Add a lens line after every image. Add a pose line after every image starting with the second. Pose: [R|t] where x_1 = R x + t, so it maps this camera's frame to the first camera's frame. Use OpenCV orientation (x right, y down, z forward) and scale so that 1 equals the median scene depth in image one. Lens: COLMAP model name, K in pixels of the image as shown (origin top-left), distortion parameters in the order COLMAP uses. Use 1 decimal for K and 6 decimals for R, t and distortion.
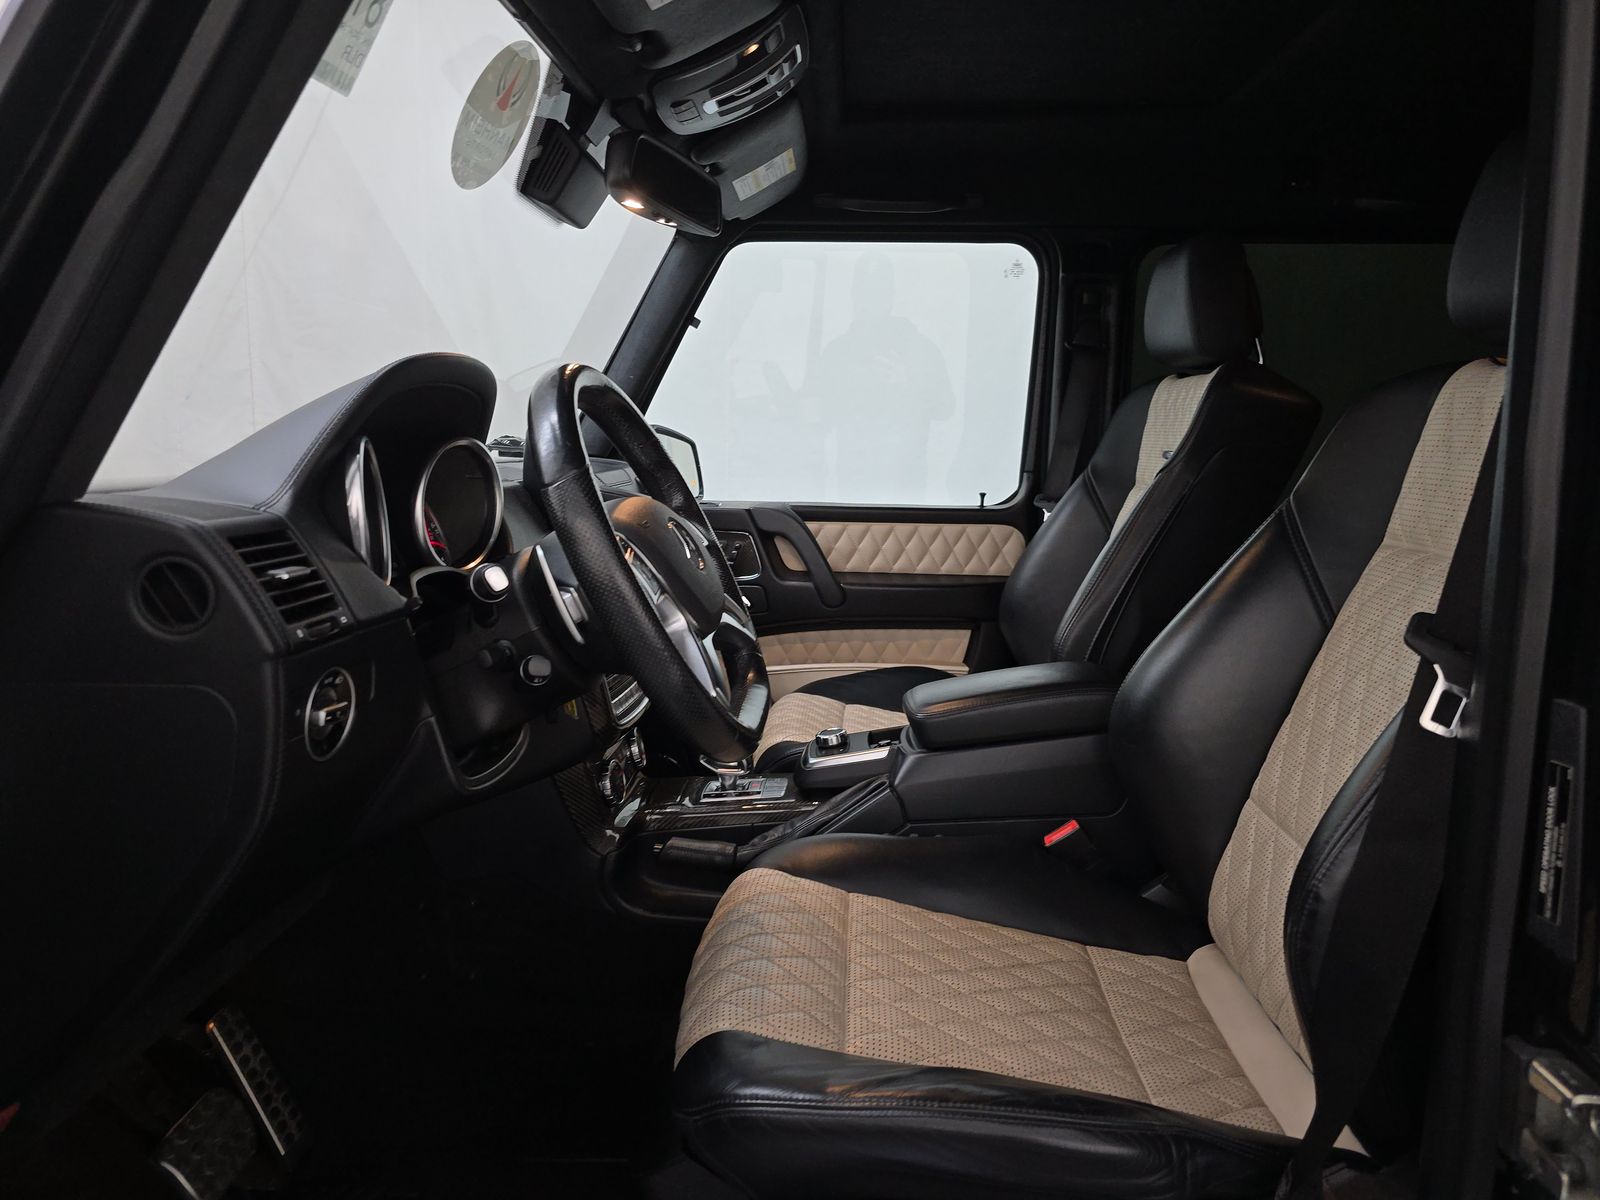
lens RADIAL K [[1108.1, 0, 800.0], [0, 1108.1, 600.0], [0, 0, 1]] dist [-0.004737, 0.001609]
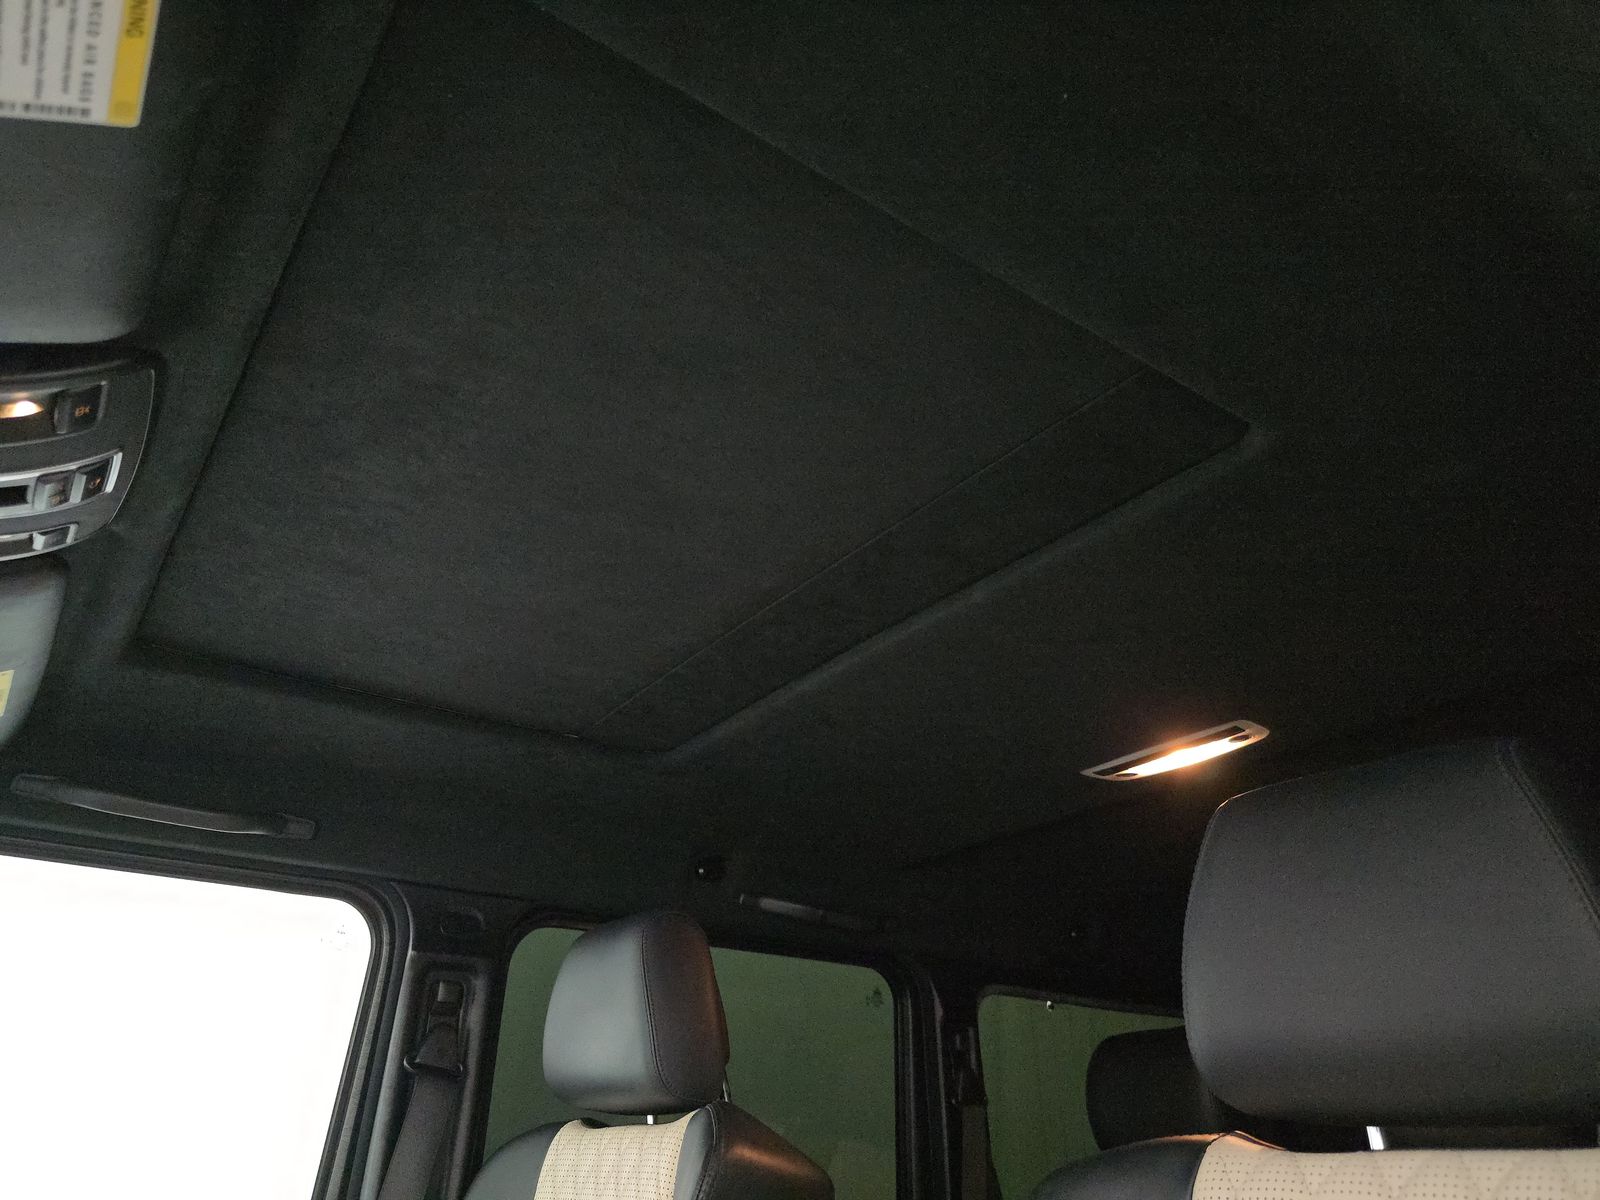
lens RADIAL K [[1108.1, 0, 800.0], [0, 1108.1, 600.0], [0, 0, 1]] dist [-0.004737, 0.001609]
pose [[0.780791, 0.280535, 0.558270, -0.014708], [0.082250, 0.839601, -0.536941, -0.093791], [-0.619354, 0.465157, 0.632479, 0.329795]]
